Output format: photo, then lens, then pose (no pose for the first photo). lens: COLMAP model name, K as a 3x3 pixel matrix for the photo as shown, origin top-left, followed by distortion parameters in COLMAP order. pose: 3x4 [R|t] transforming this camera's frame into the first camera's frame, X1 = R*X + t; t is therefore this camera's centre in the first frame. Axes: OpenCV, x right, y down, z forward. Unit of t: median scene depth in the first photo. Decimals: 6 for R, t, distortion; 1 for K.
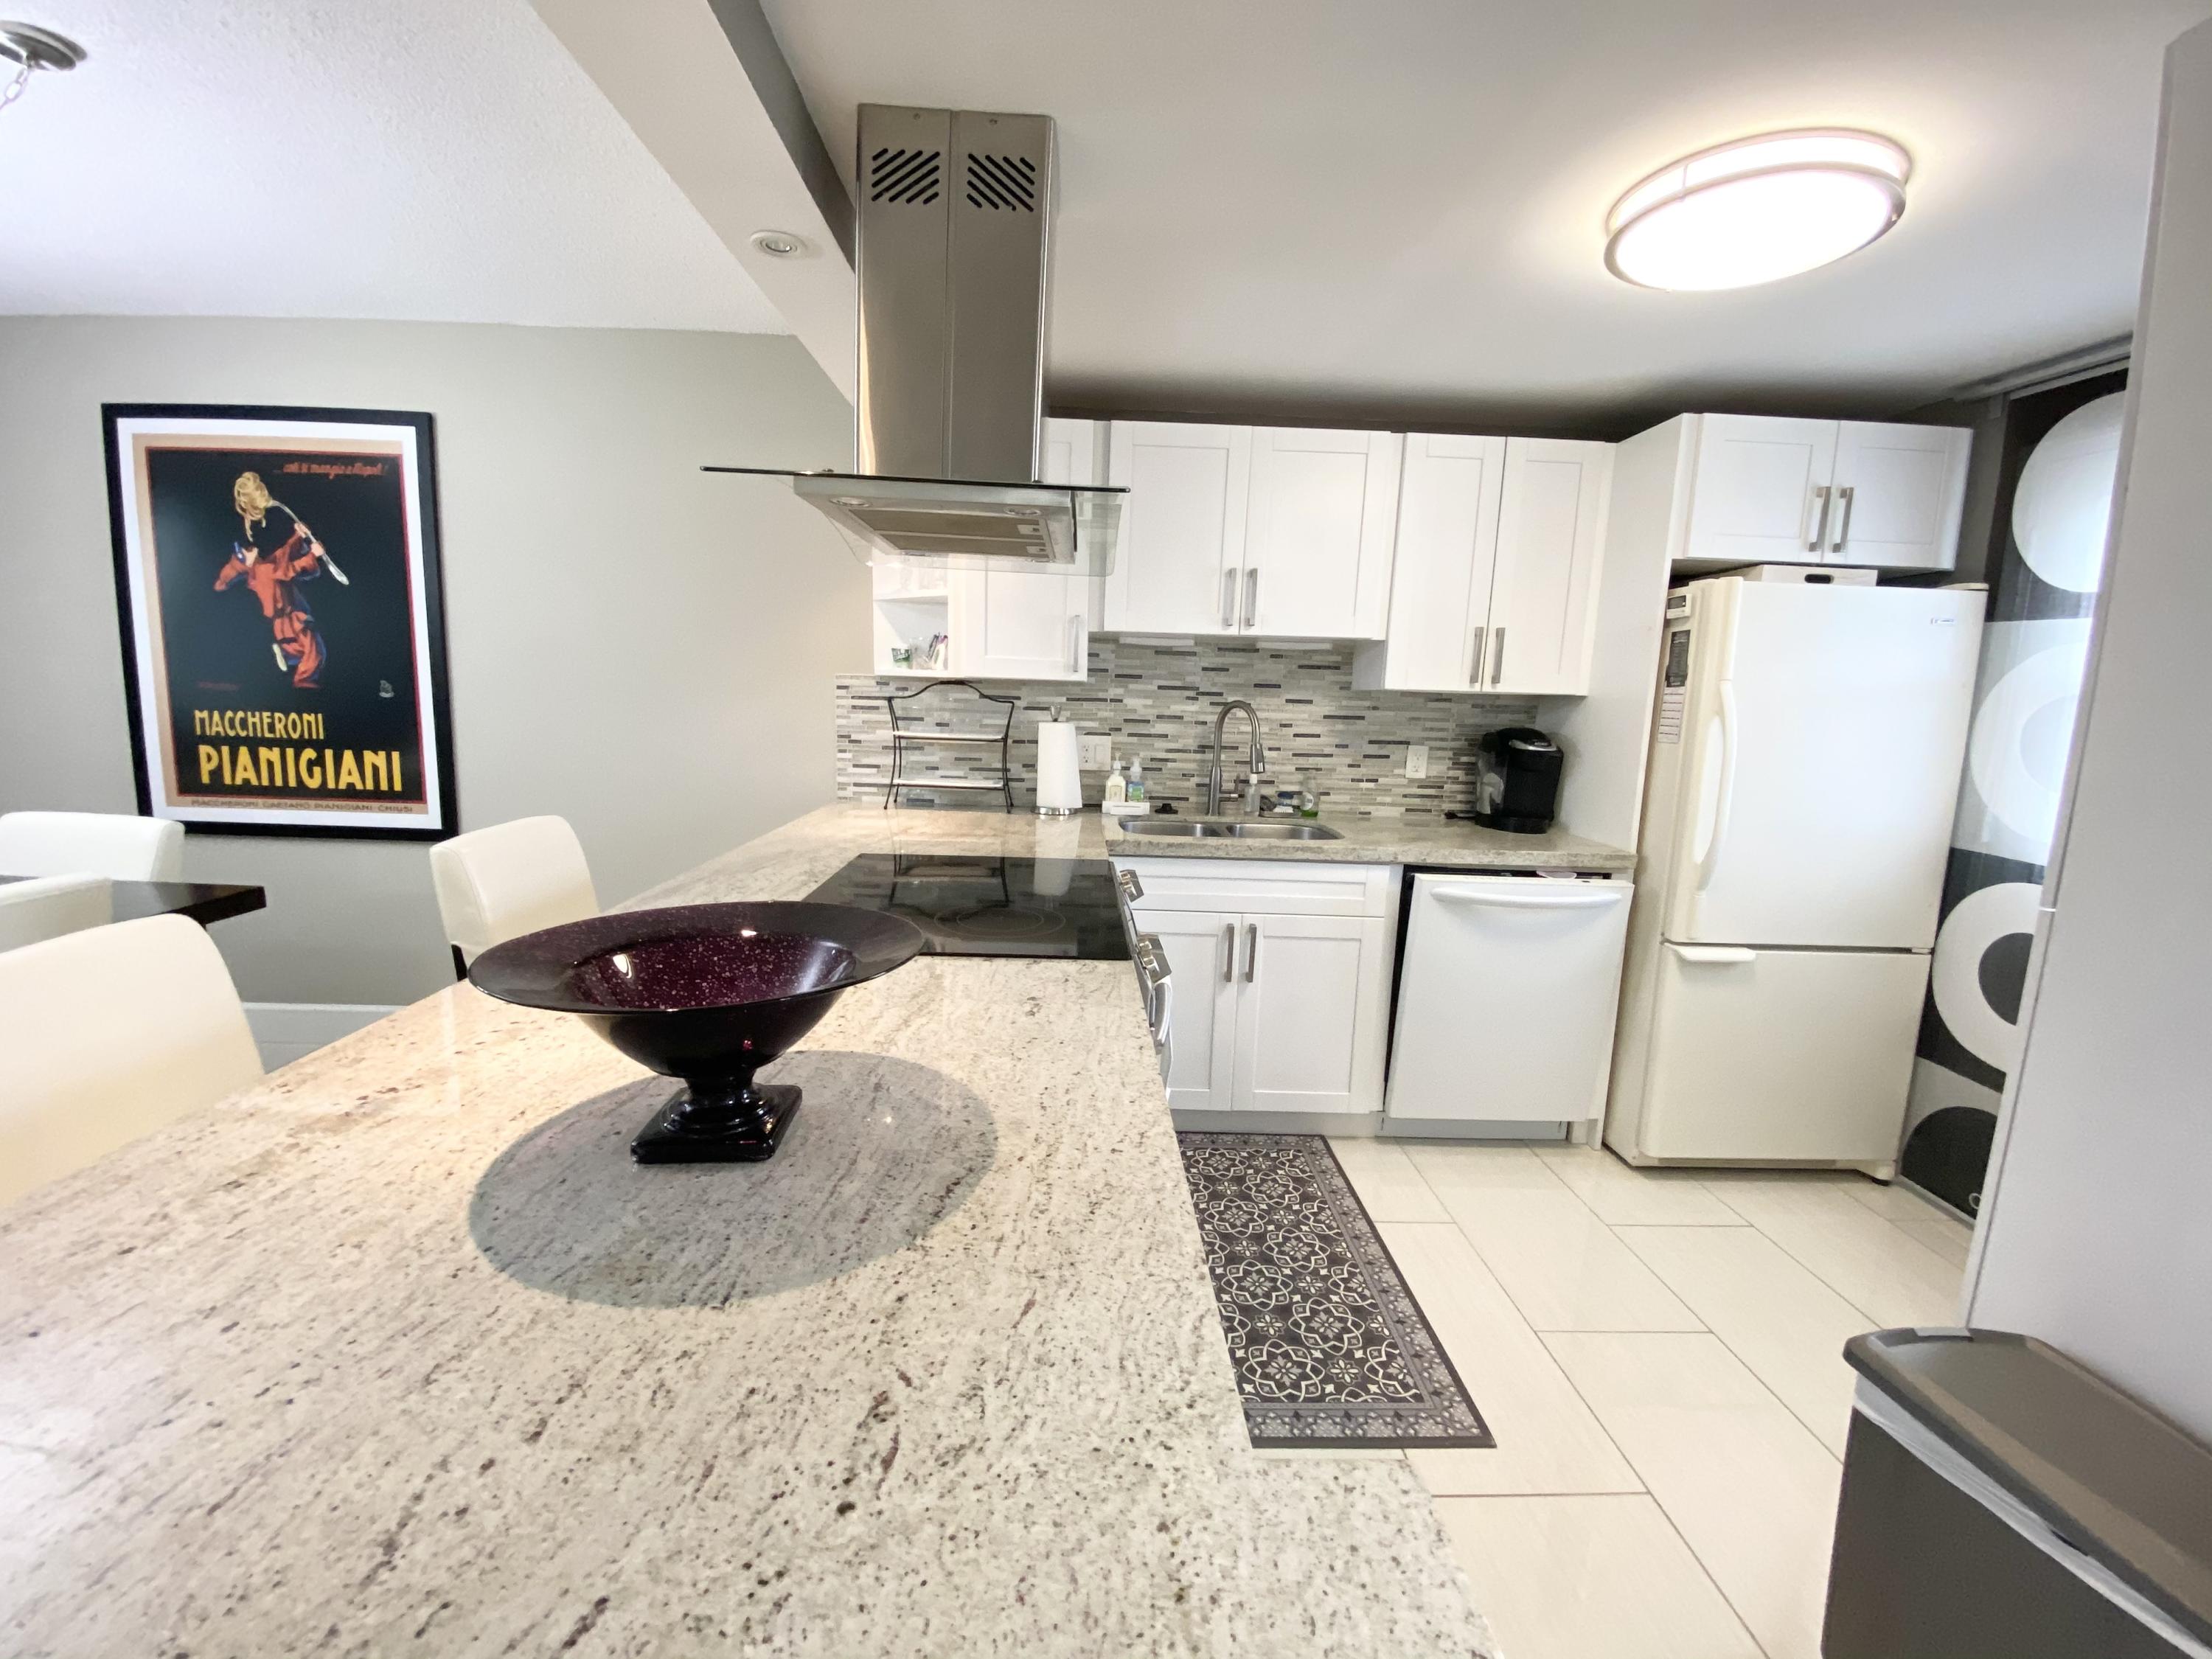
lens RADIAL K [[907.2, 0, 1108.2], [0, 907.2, 822.2], [0, 0, 1]] dist [0.032609, -0.026075]
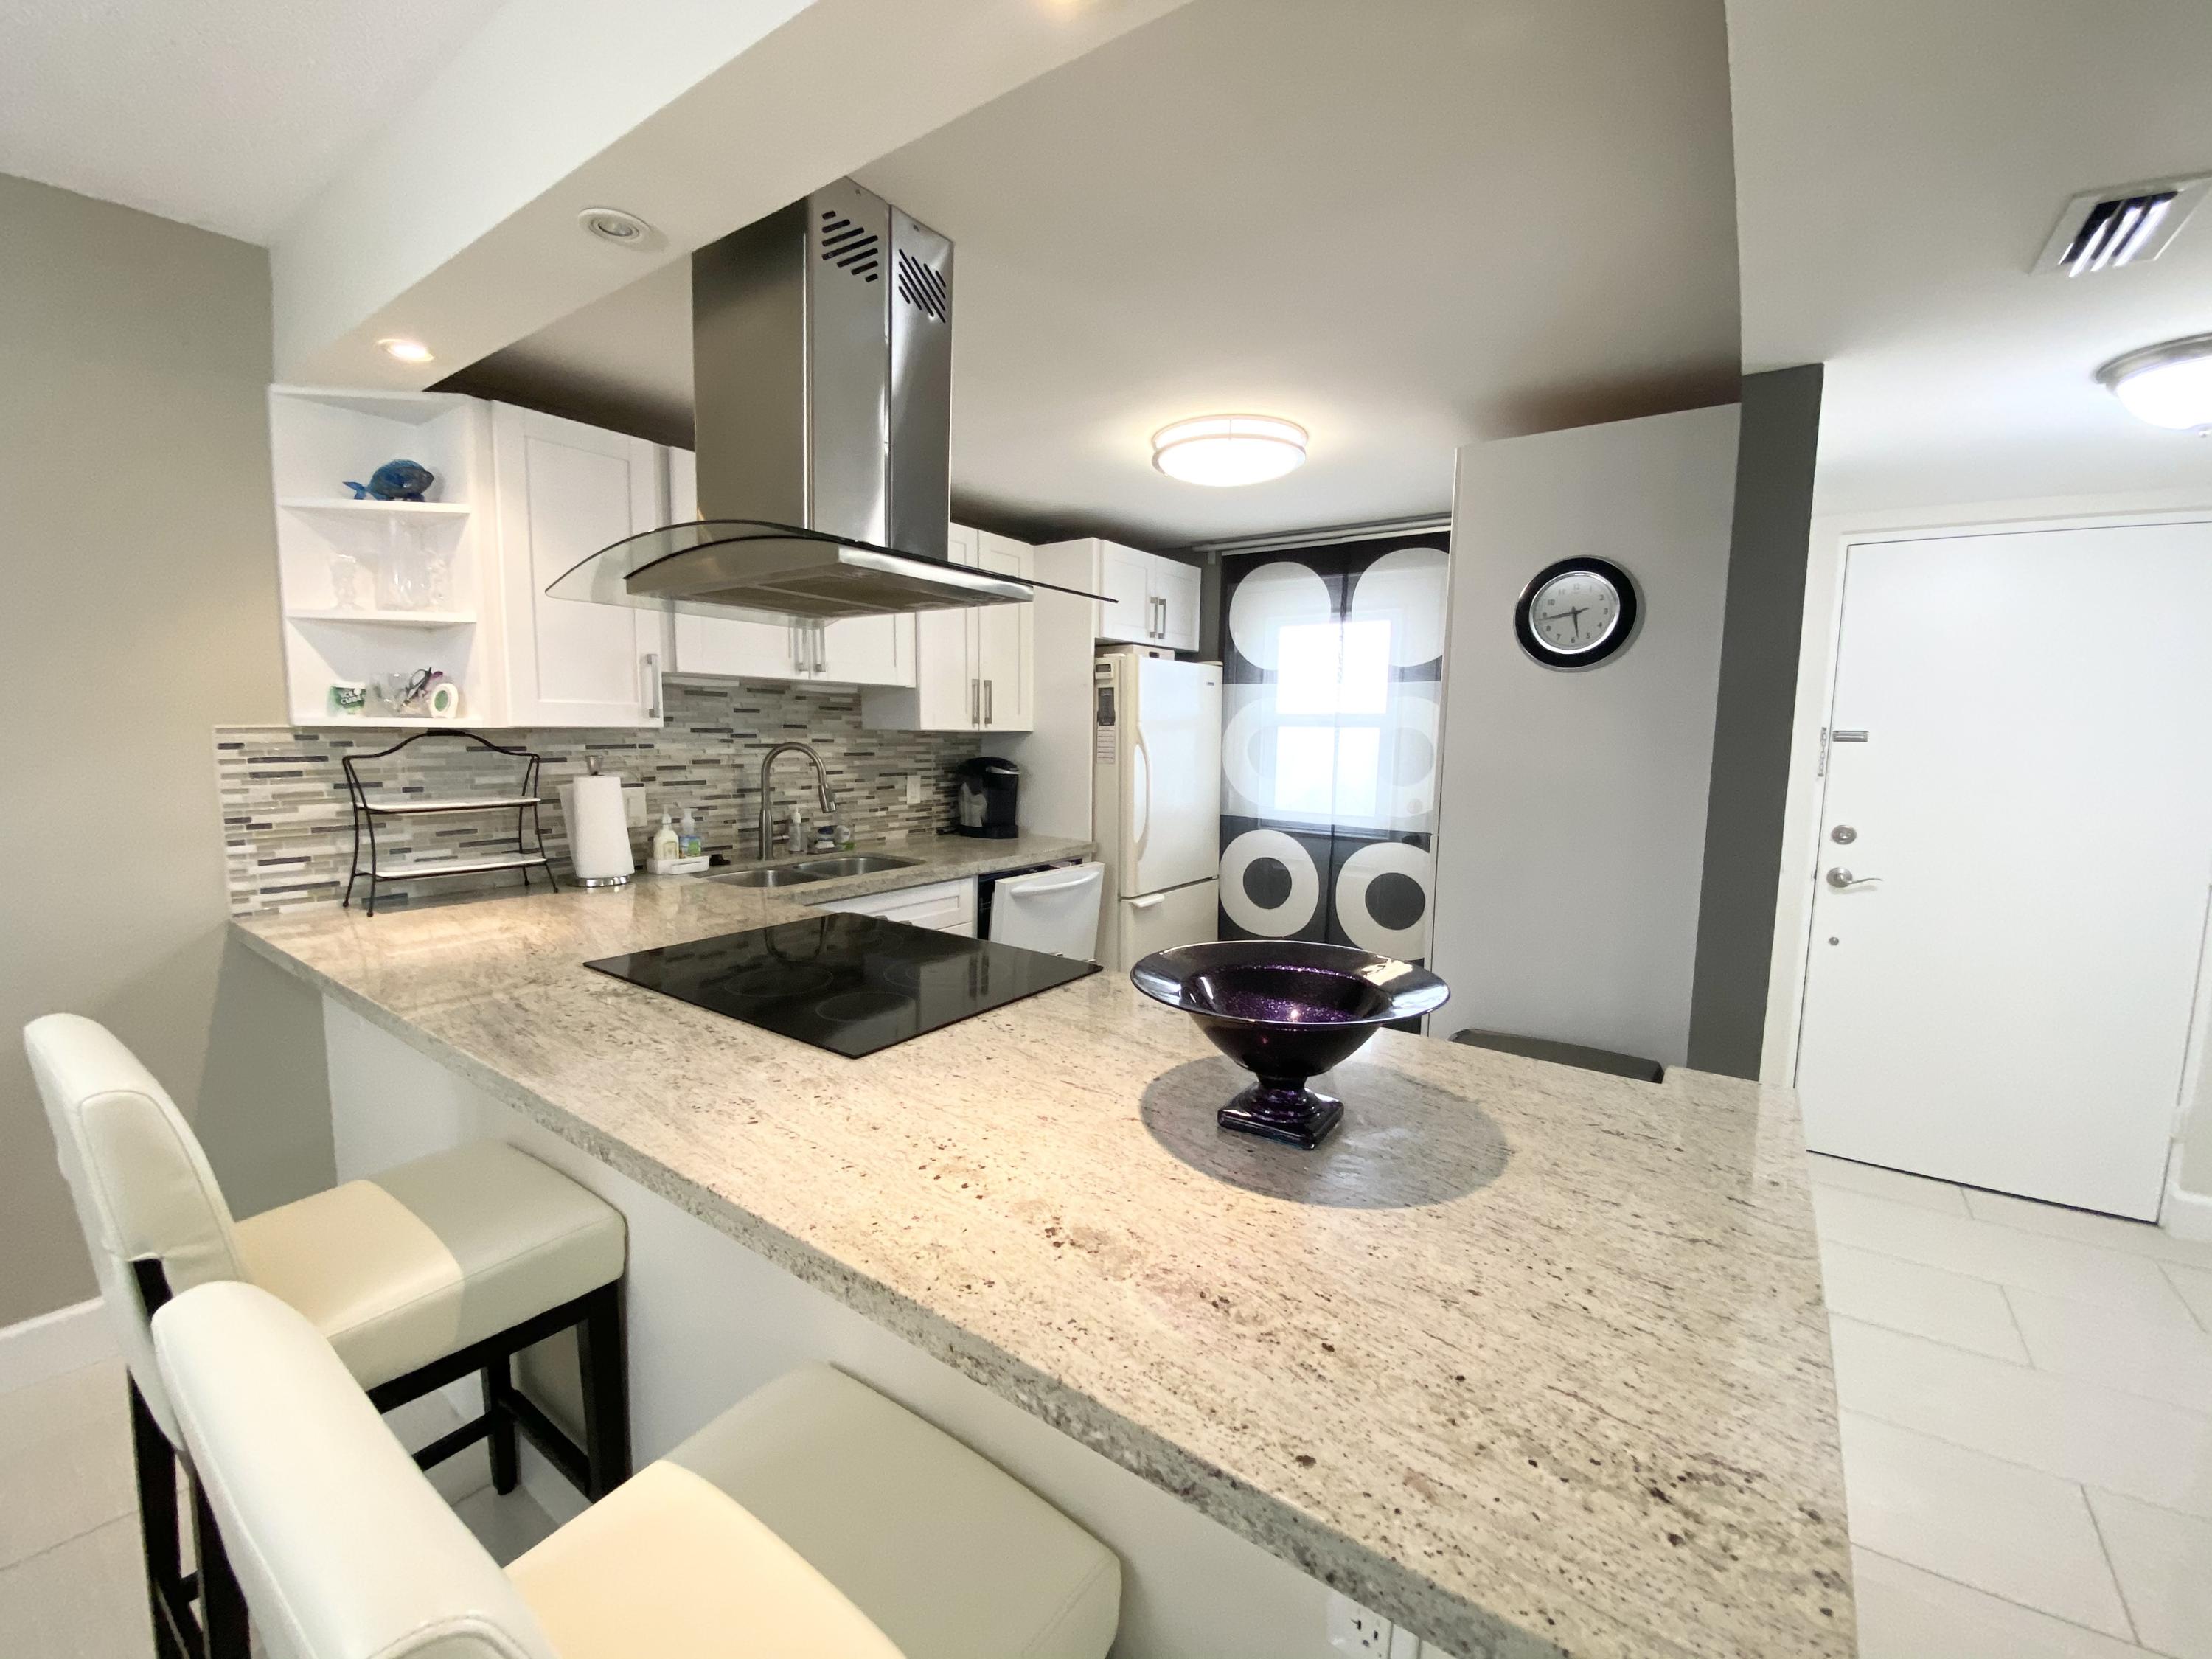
lens RADIAL K [[907.2, 0, 1108.2], [0, 907.2, 822.2], [0, 0, 1]] dist [0.032609, -0.026075]
pose [[0.597503, -0.108226, 0.794530, -0.453063], [0.119745, 0.991782, 0.045044, -0.049187], [-0.792875, 0.068227, 0.605552, 0.113469]]
